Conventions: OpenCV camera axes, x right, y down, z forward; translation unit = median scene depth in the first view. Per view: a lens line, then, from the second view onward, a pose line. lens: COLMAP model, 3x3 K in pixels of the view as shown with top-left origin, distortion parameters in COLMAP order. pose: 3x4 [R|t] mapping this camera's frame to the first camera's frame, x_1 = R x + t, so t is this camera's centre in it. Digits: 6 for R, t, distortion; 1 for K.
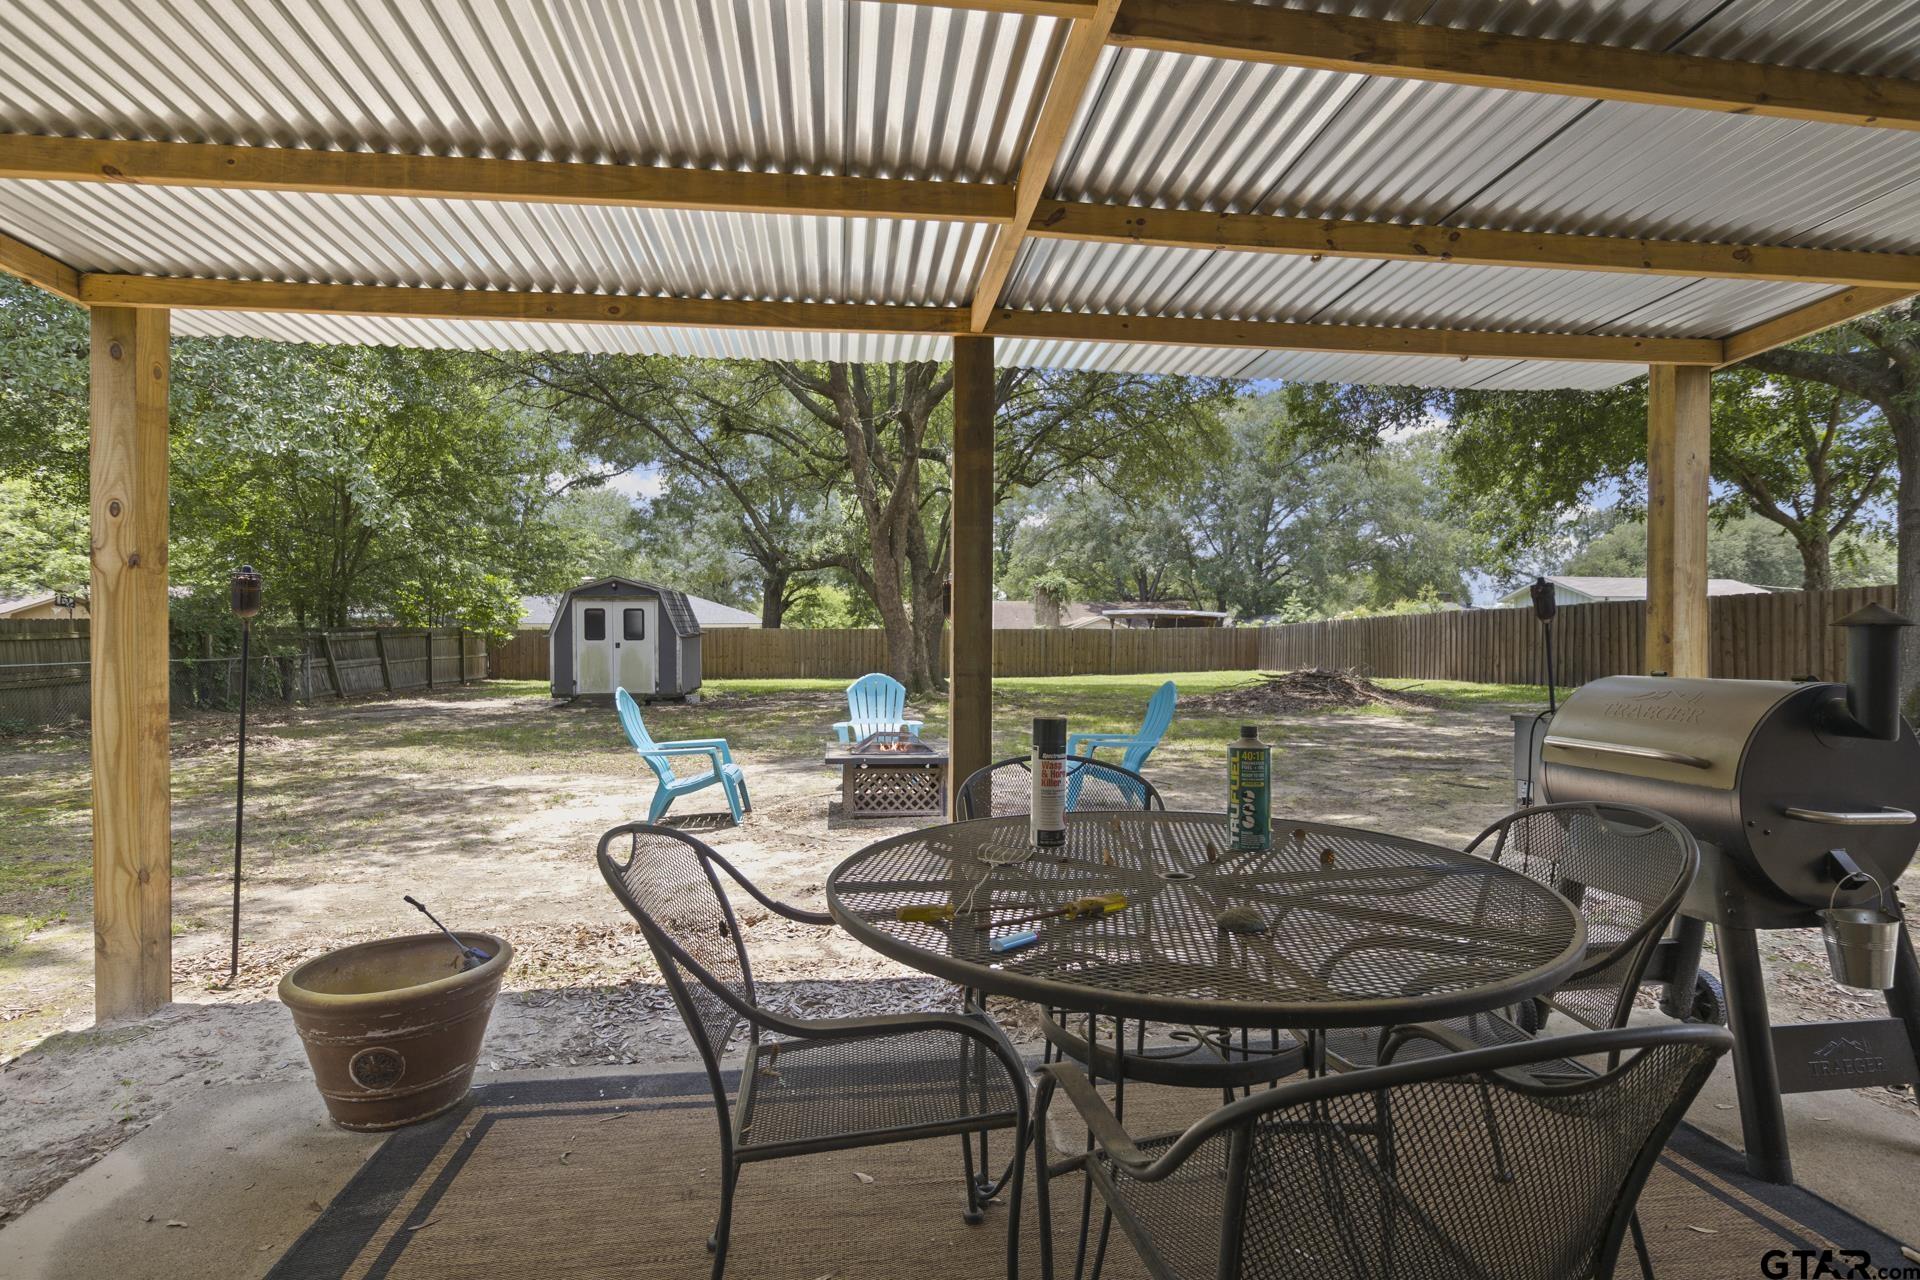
lens RADIAL K [[960.0, 0, 946.3], [0, 960.0, 650.7], [0, 0, 1]] dist [-0.009832, 0.002837]
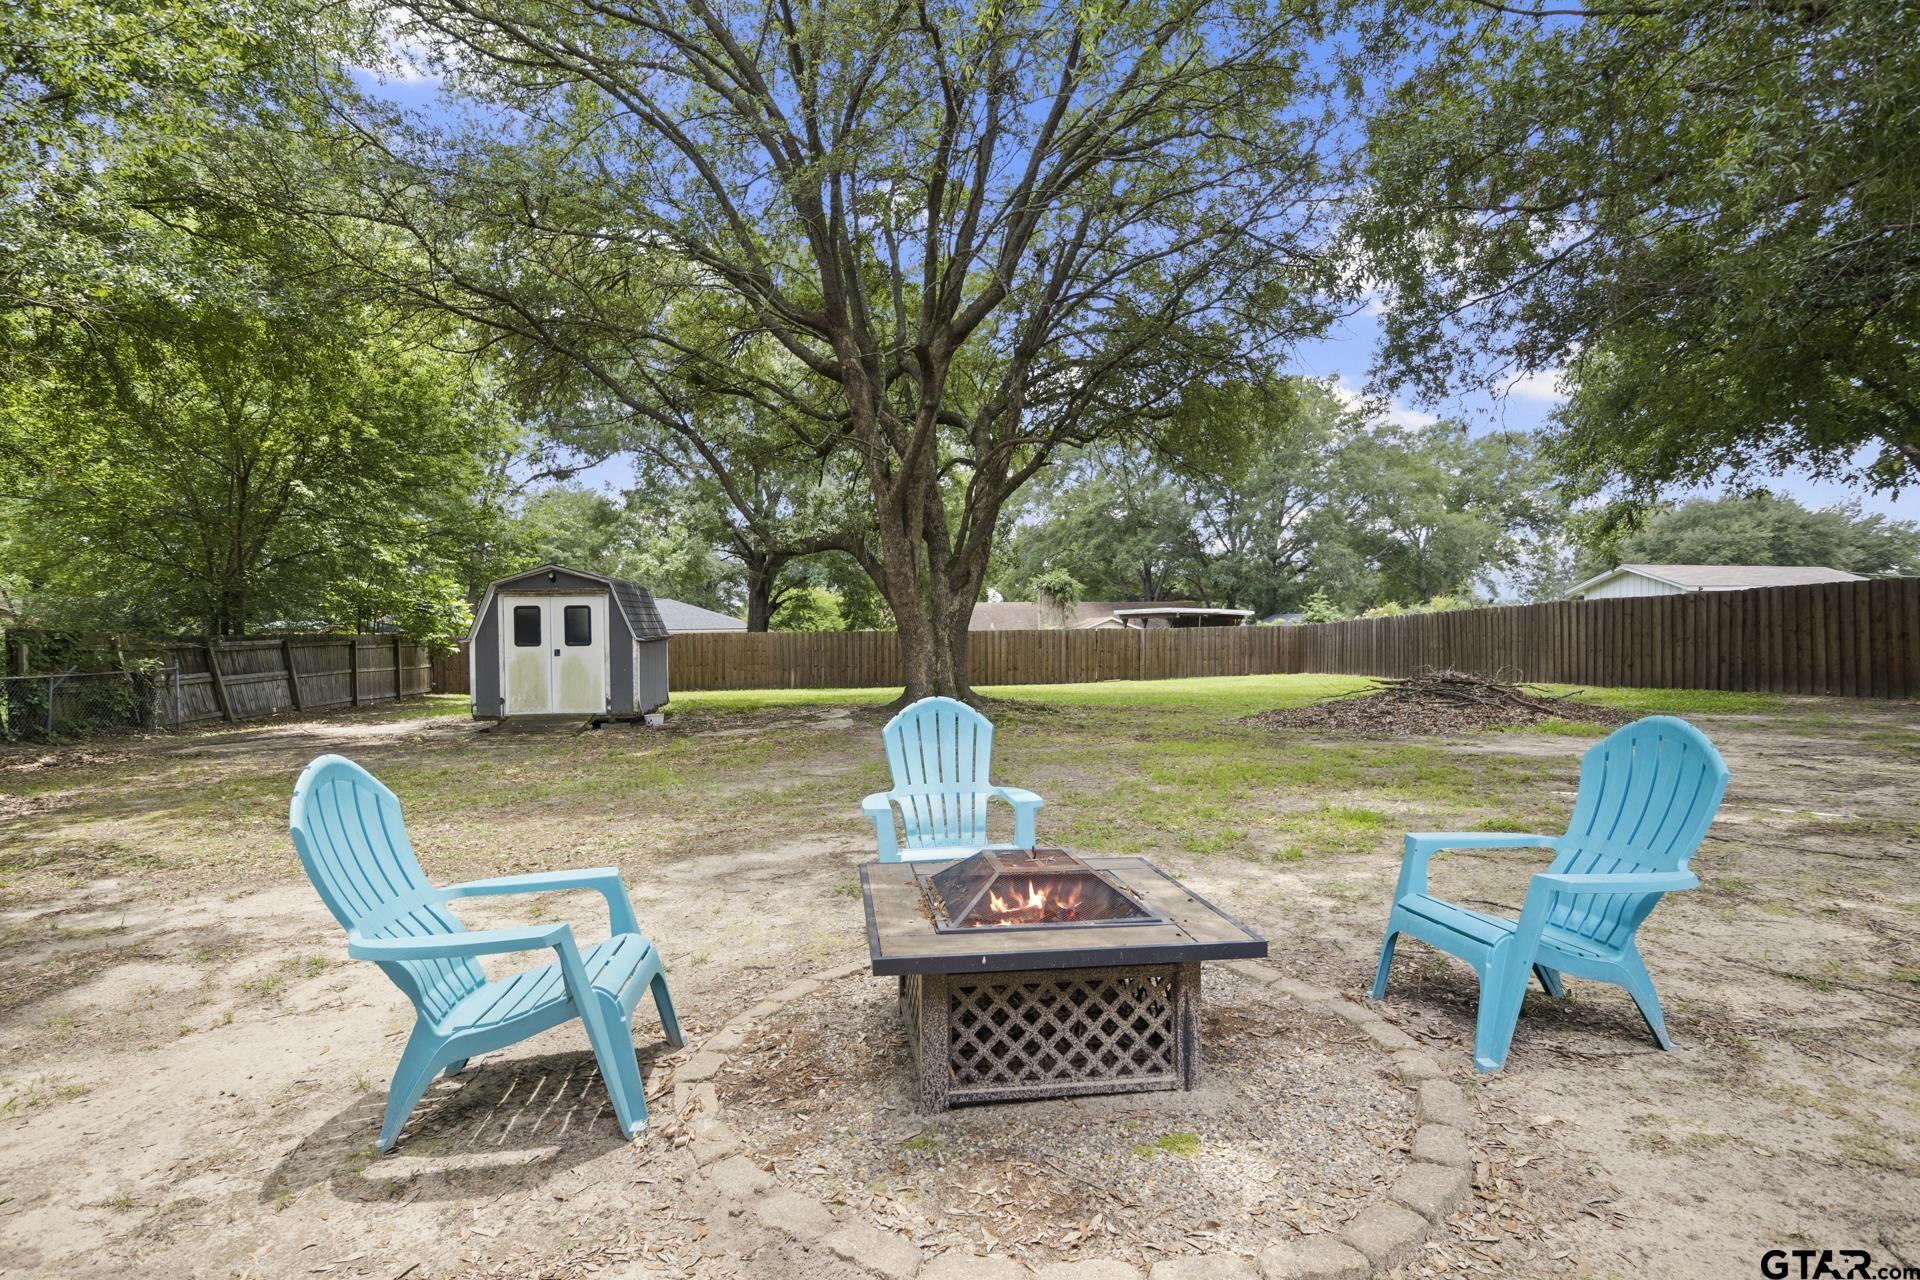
lens RADIAL K [[960.0, 0, 946.0], [0, 960.0, 647.7], [0, 0, 1]] dist [-0.009832, 0.002837]
pose [[0.999880, -0.011043, 0.010881, -0.021717], [0.011131, 0.999905, -0.008109, 0.000187], [-0.010791, 0.008229, 0.999908, 0.137500]]
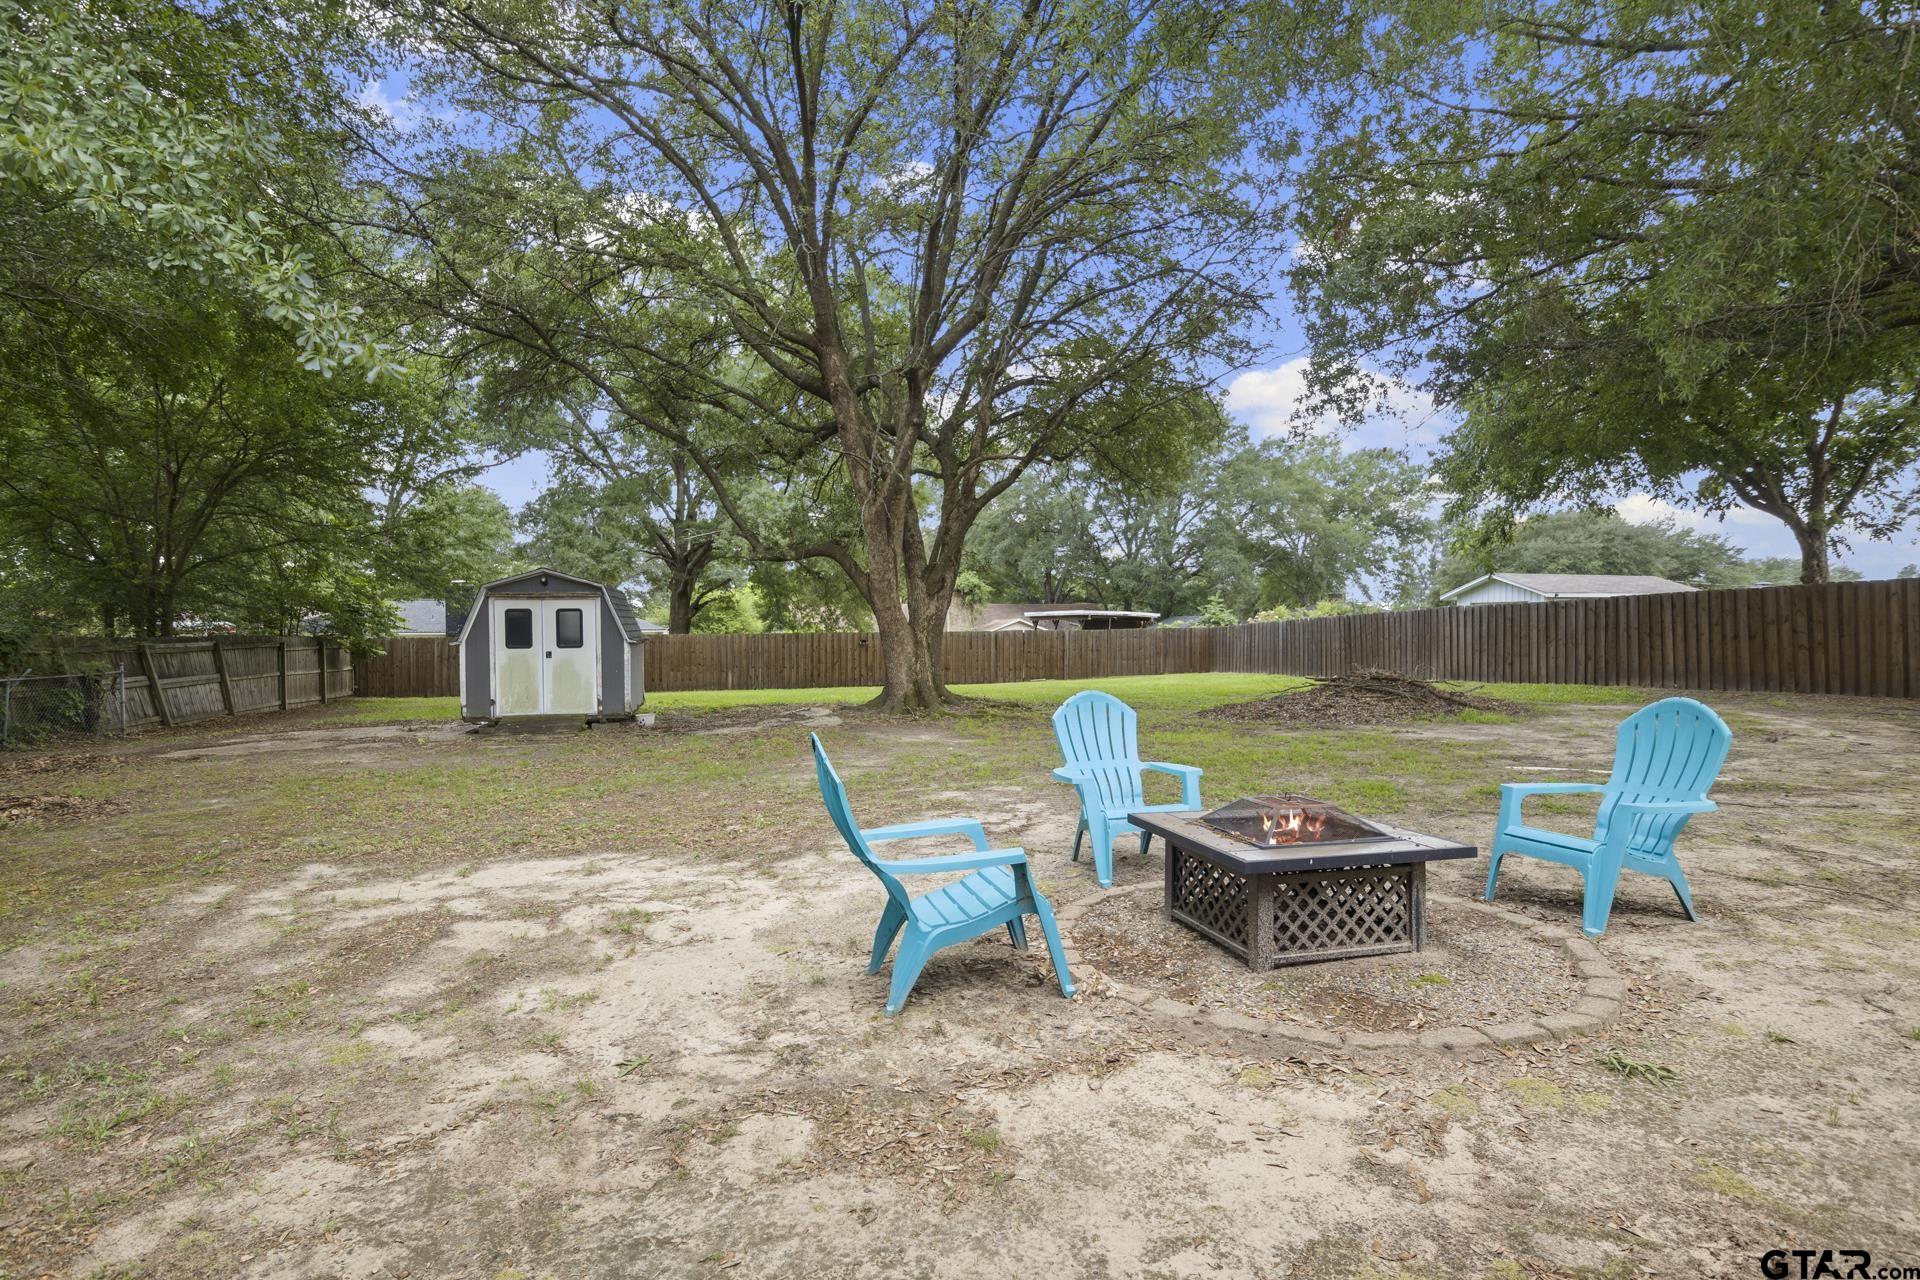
lens RADIAL K [[960.0, 0, 946.6], [0, 960.0, 642.9], [0, 0, 1]] dist [-0.009832, 0.002837]
pose [[0.991708, -0.011905, 0.127963, -0.074802], [0.013616, 0.999829, -0.012506, -0.000539], [-0.127792, 0.014145, 0.991700, 0.106898]]
